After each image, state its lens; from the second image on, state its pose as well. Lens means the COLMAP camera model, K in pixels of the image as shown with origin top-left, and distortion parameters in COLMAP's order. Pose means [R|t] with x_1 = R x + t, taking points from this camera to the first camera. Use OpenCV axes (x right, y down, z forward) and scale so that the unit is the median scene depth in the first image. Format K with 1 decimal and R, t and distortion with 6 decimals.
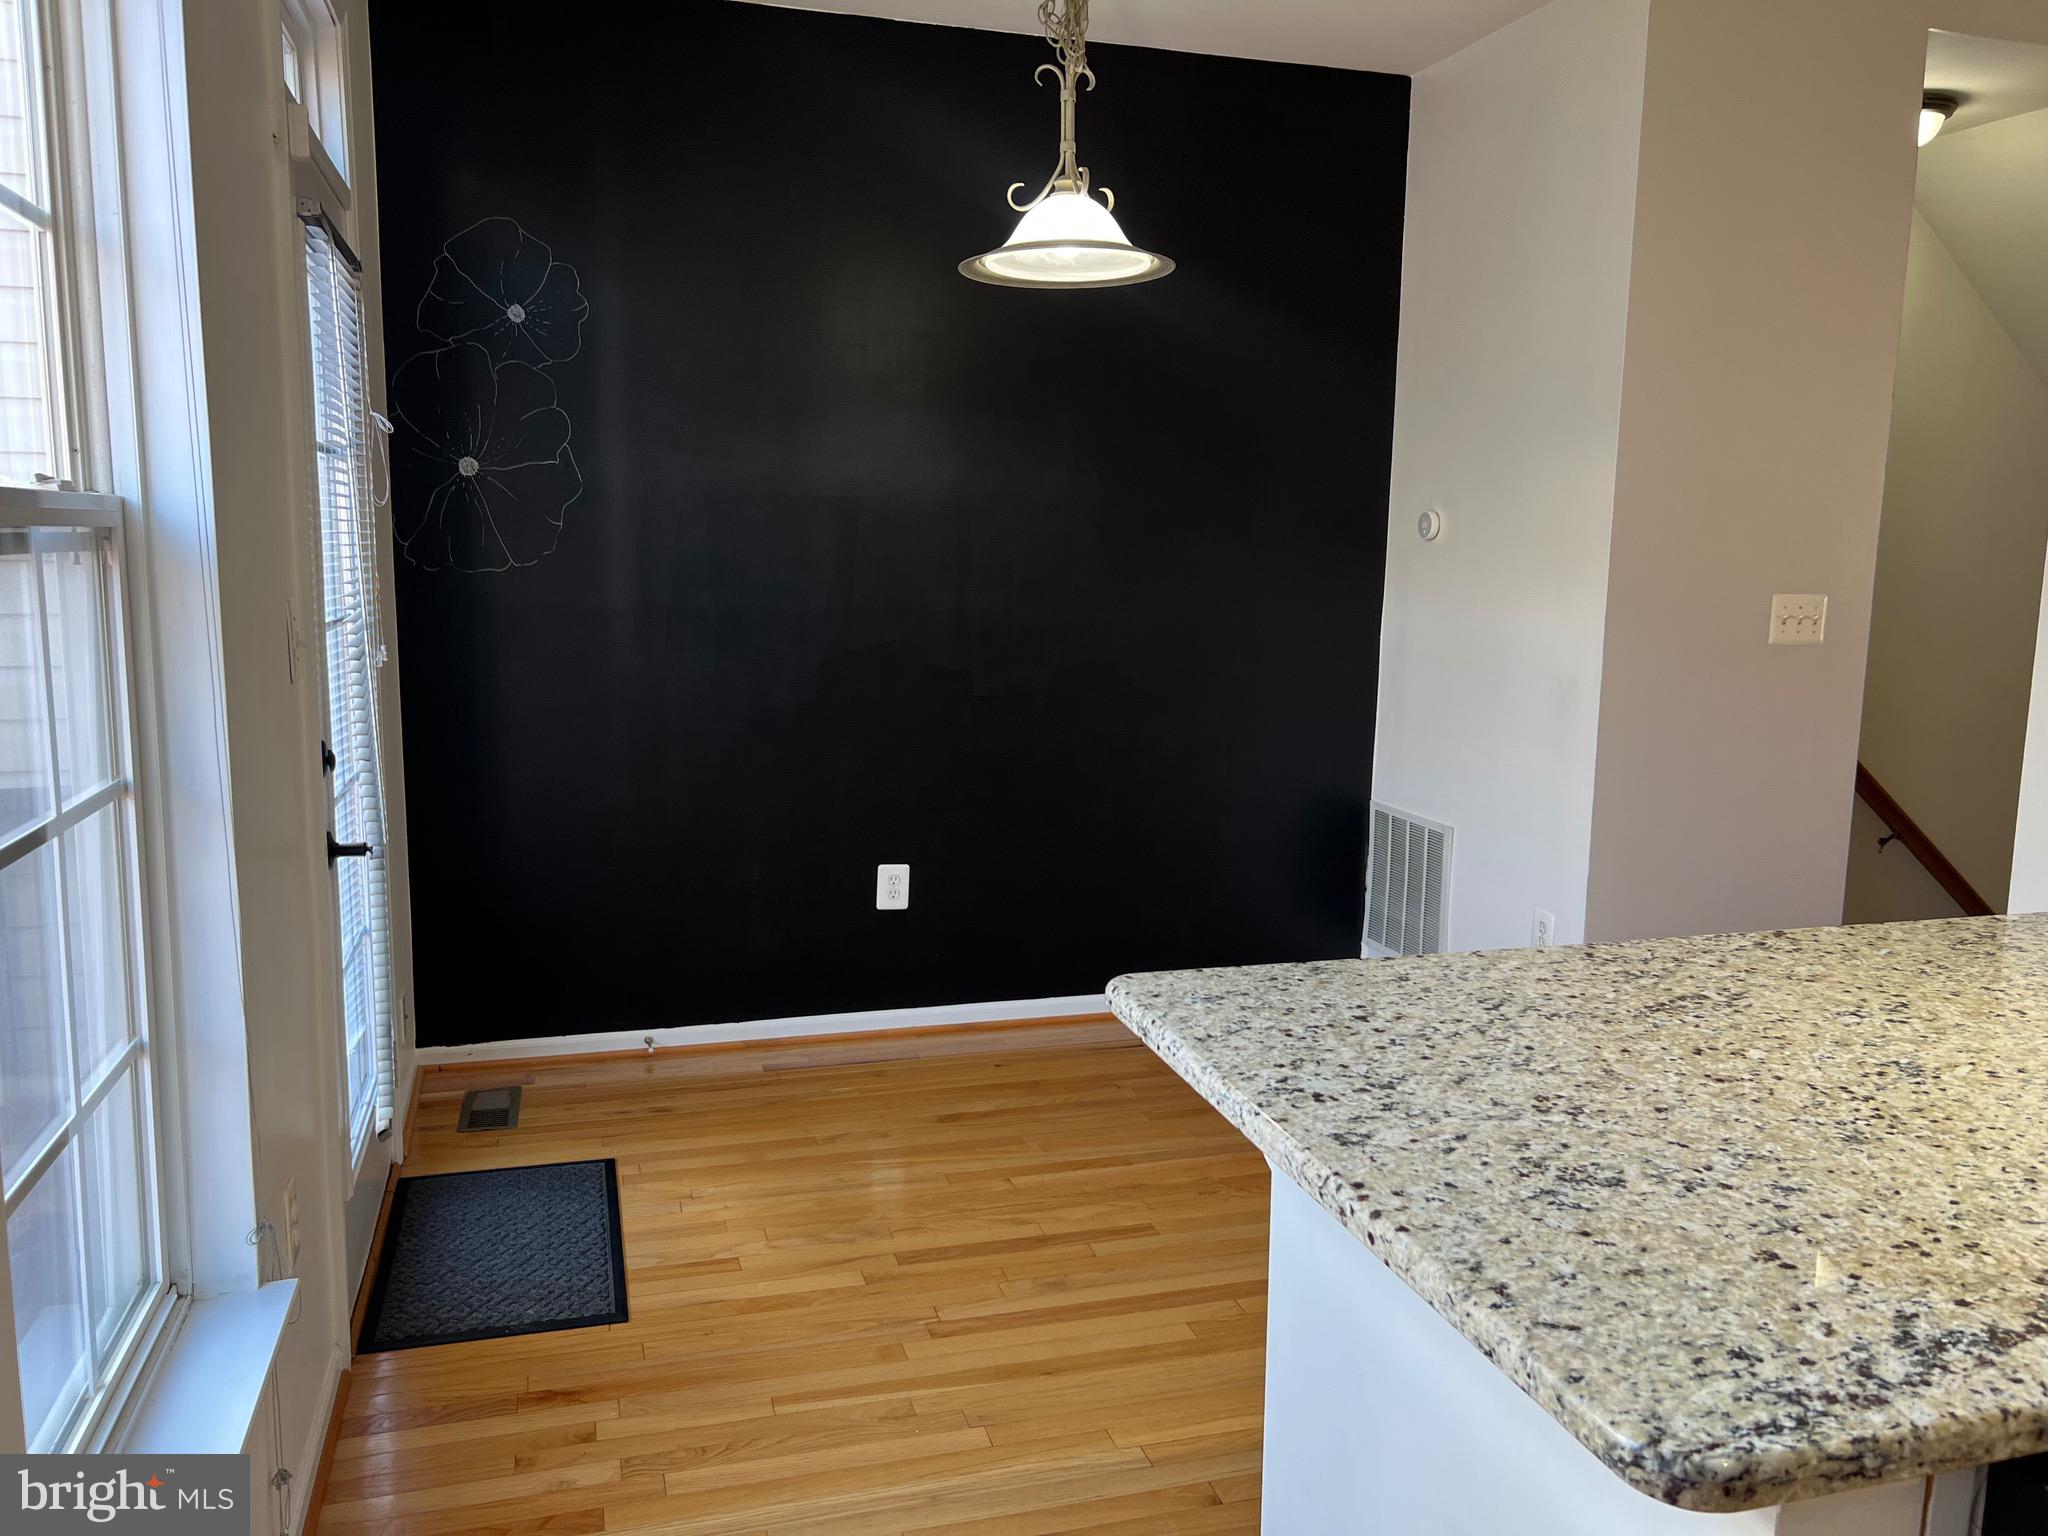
lens RADIAL K [[1532.0, 0, 1028.0], [0, 1532.0, 760.7], [0, 0, 1]] dist [0.062574, -0.064395]
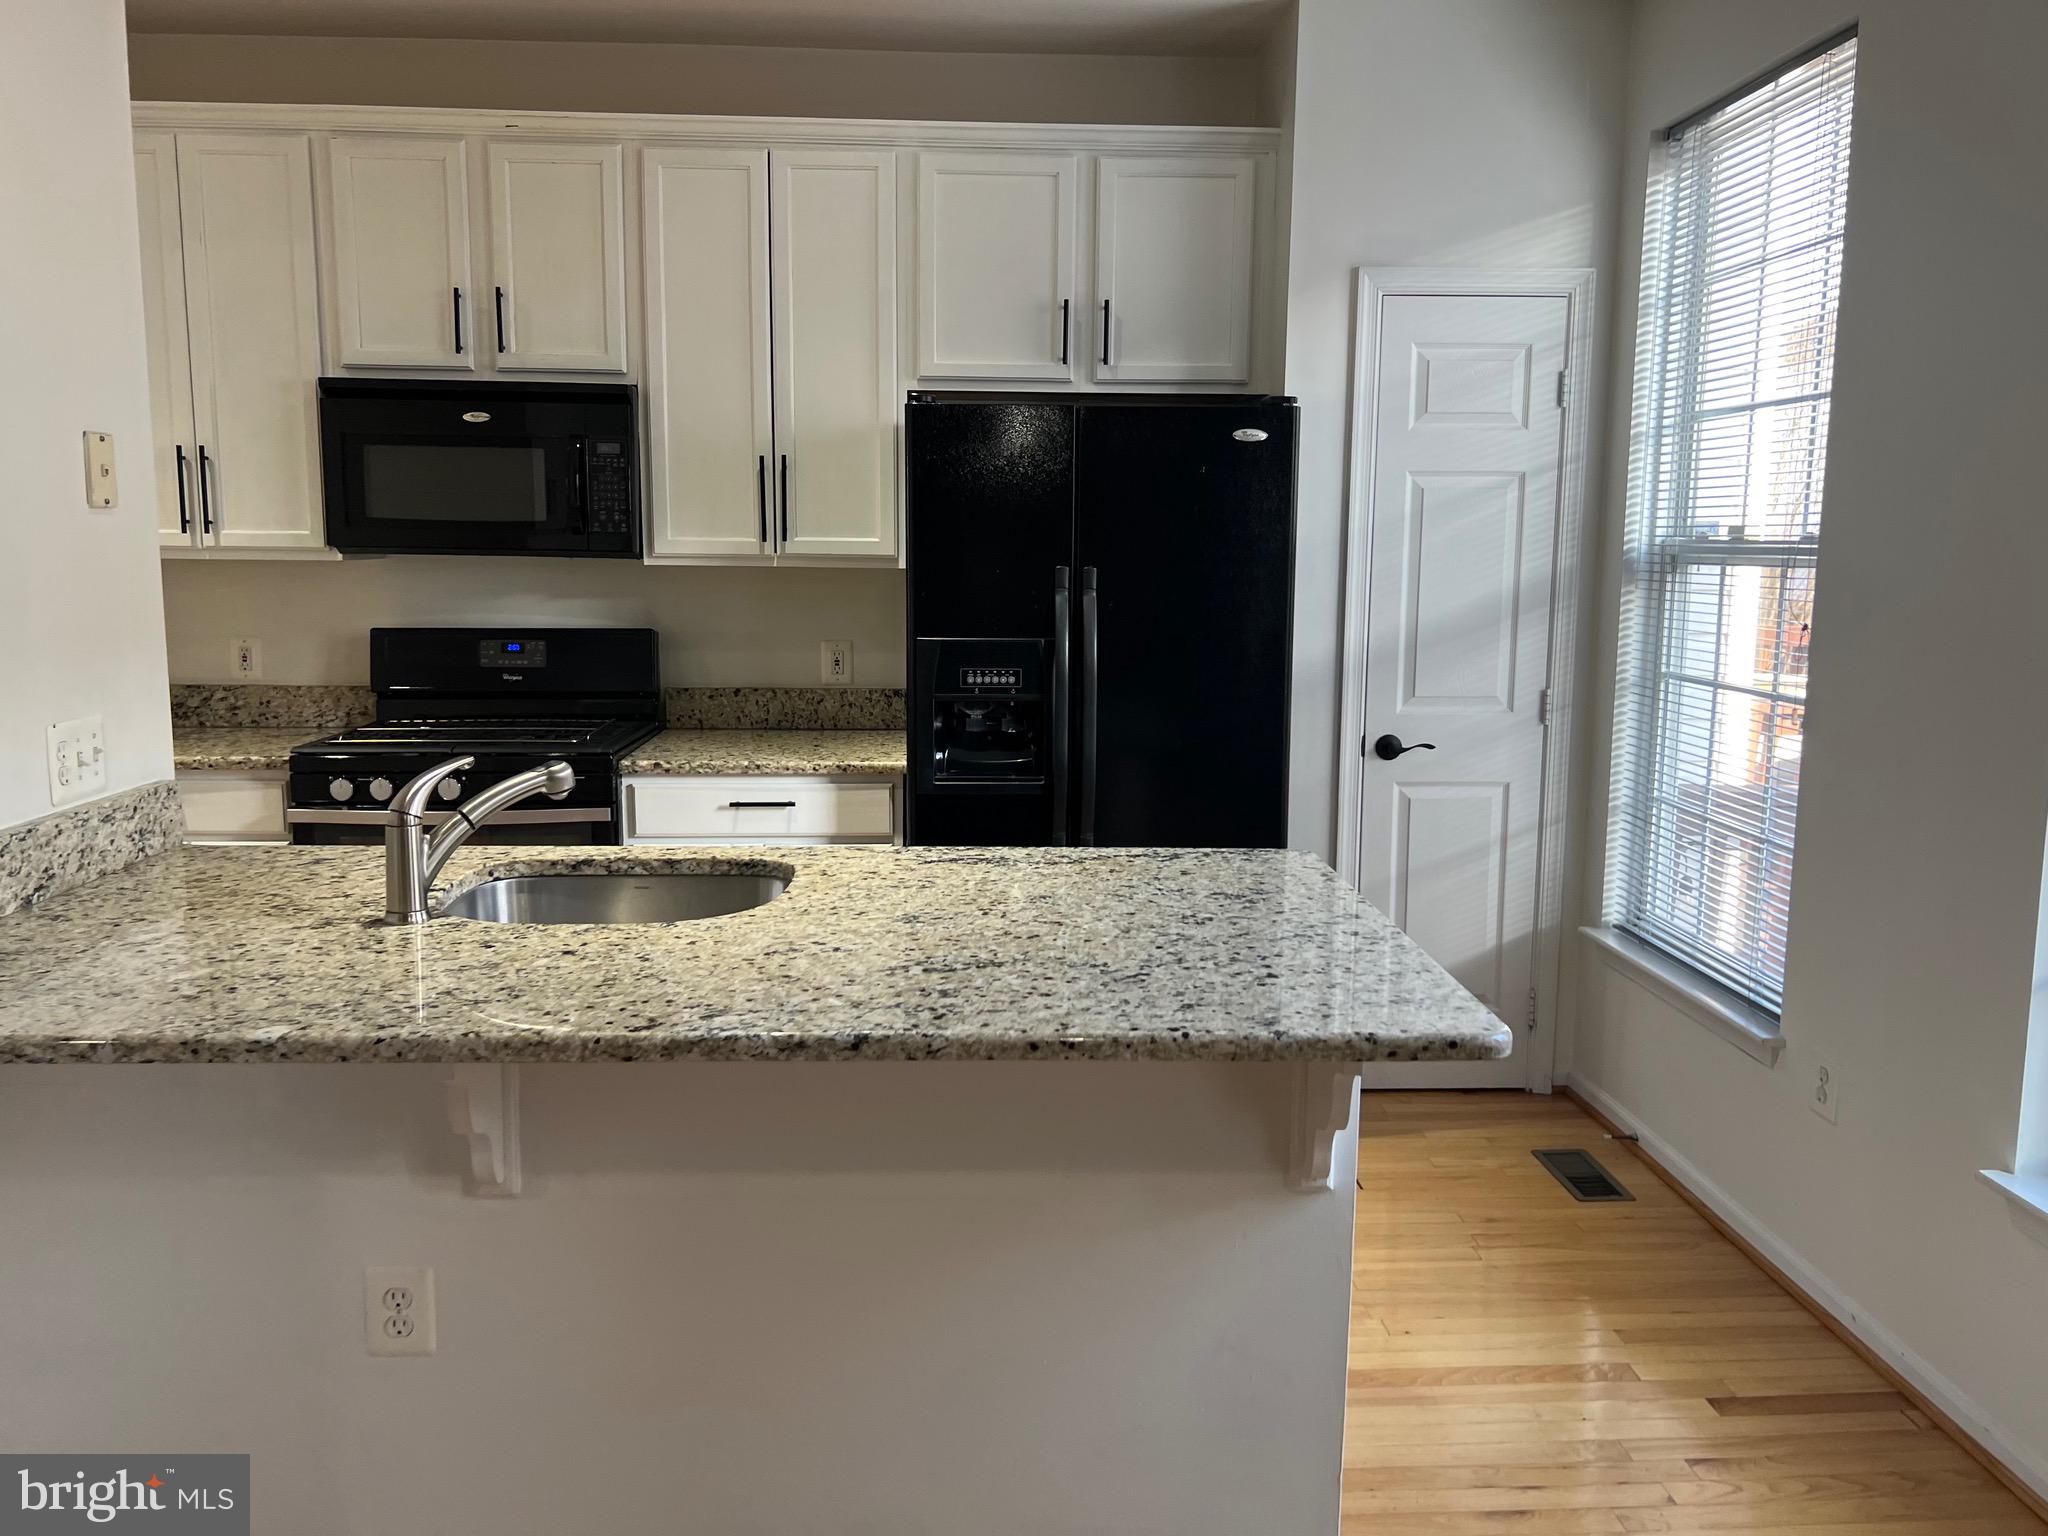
lens RADIAL K [[1532.0, 0, 981.3], [0, 1532.0, 777.9], [0, 0, 1]] dist [0.062574, -0.064395]
pose [[-0.964096, -0.063792, 0.257779, 0.150221], [0.016607, 0.954334, 0.298278, -0.335741], [-0.265035, 0.291850, -0.919010, 2.199384]]
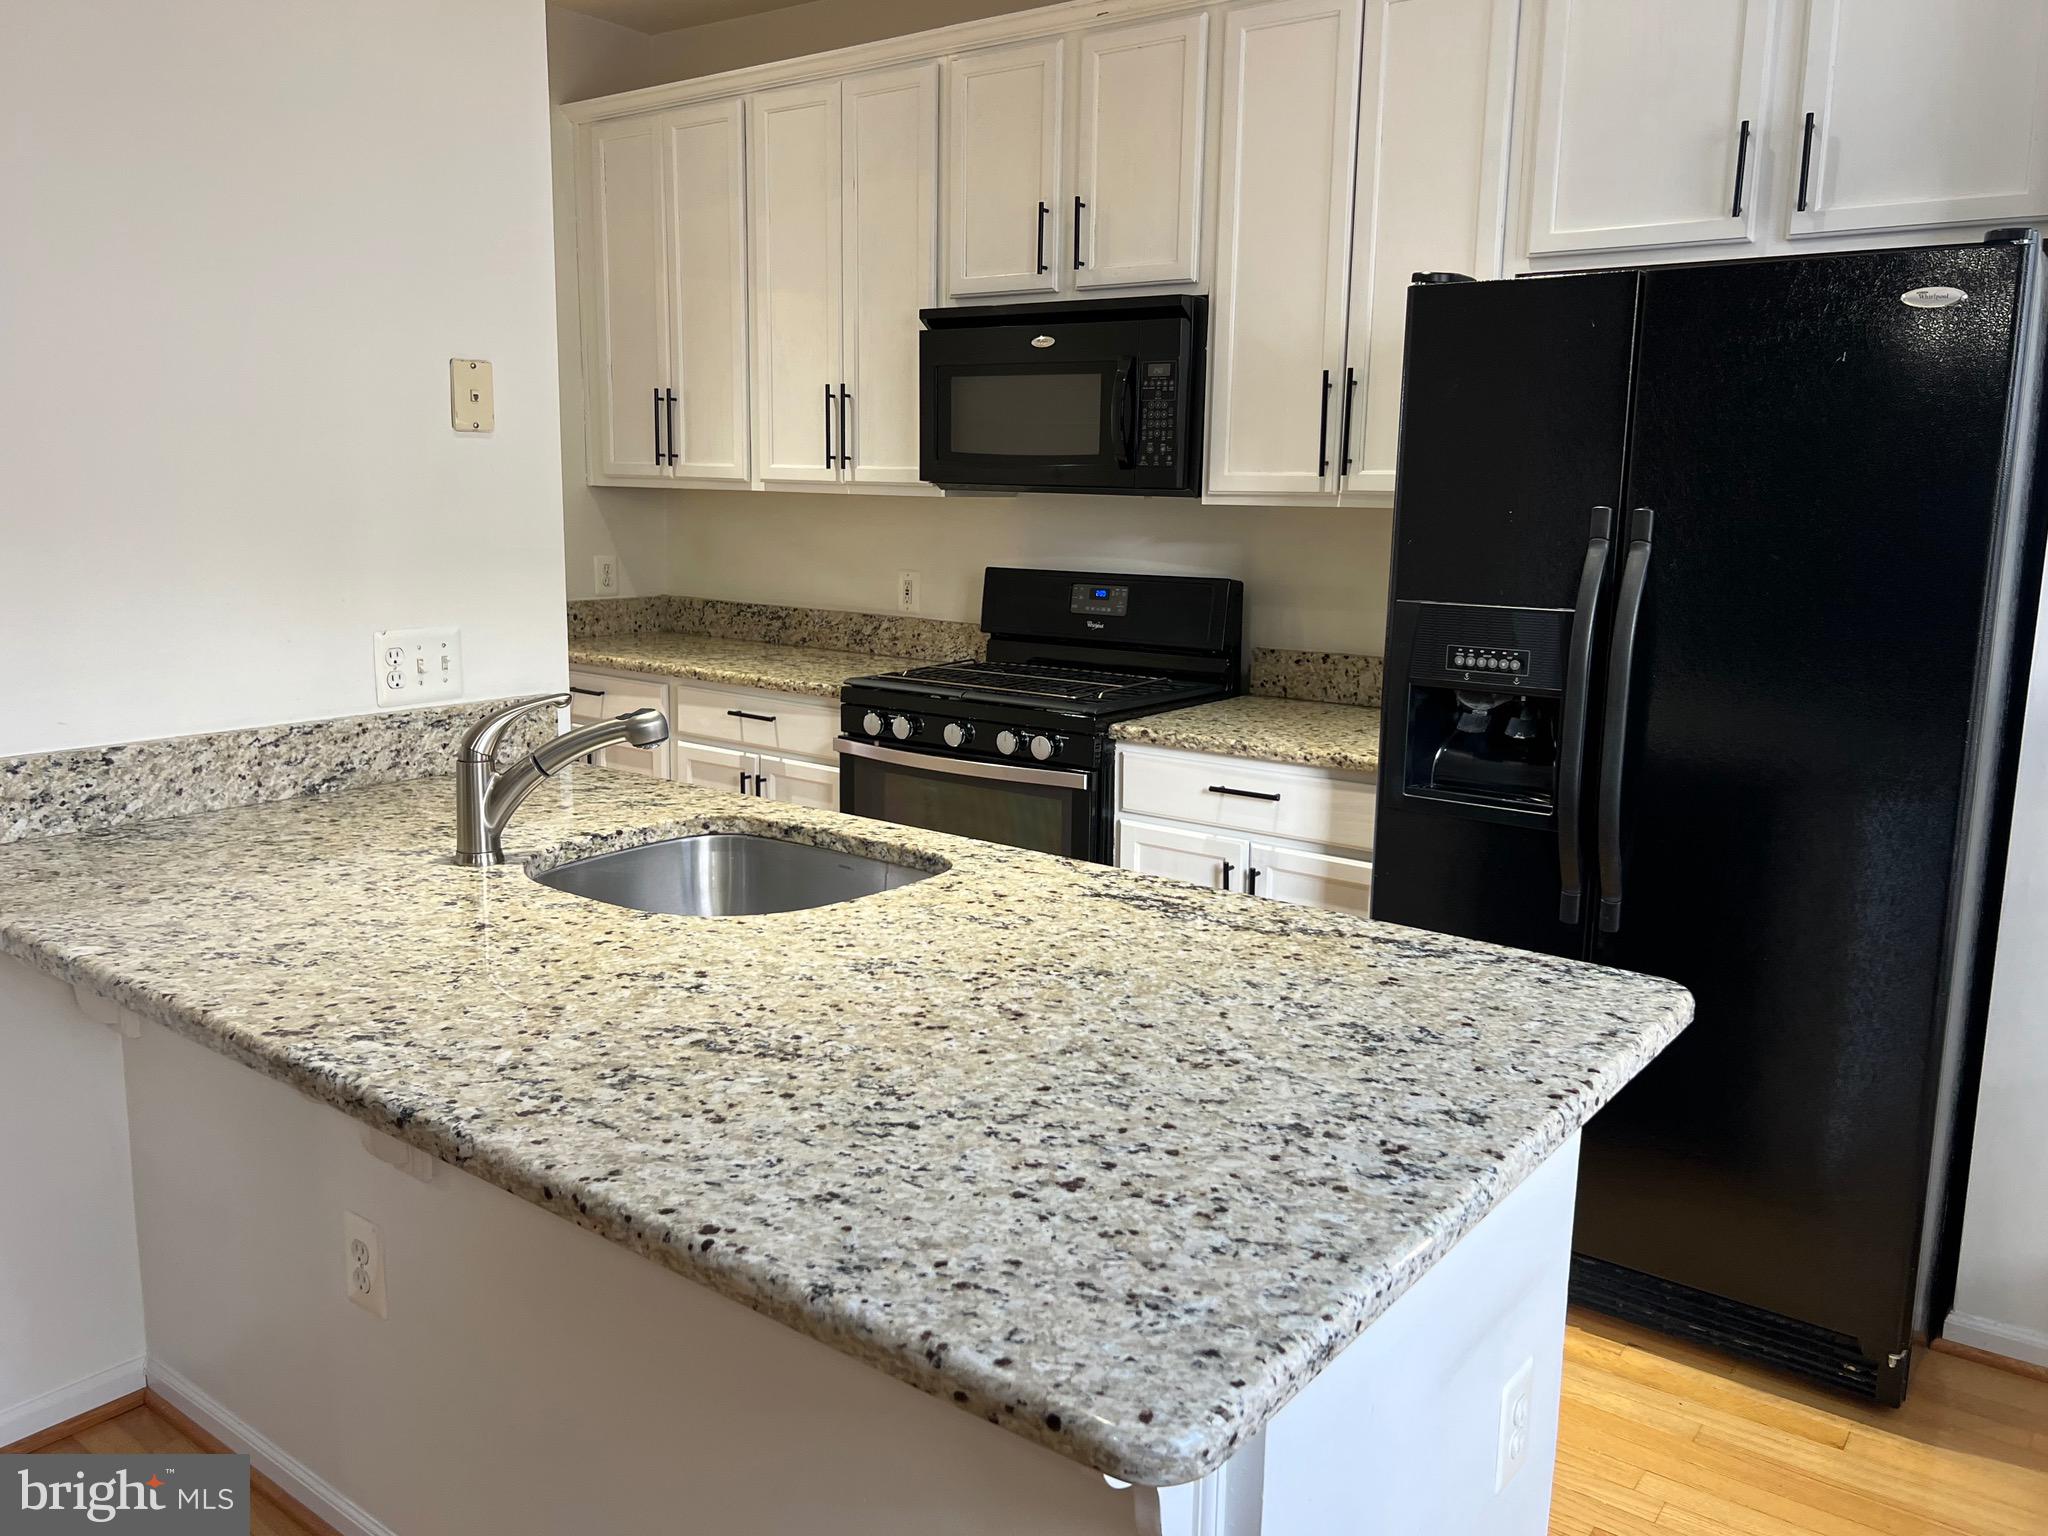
lens RADIAL K [[1532.0, 0, 1032.4], [0, 1532.0, 756.4], [0, 0, 1]] dist [0.062574, -0.064395]
pose [[-0.589059, -0.167288, 0.790585, -0.285563], [0.094662, 0.957317, 0.273100, -0.205731], [-0.802526, 0.235710, -0.548081, 1.426835]]
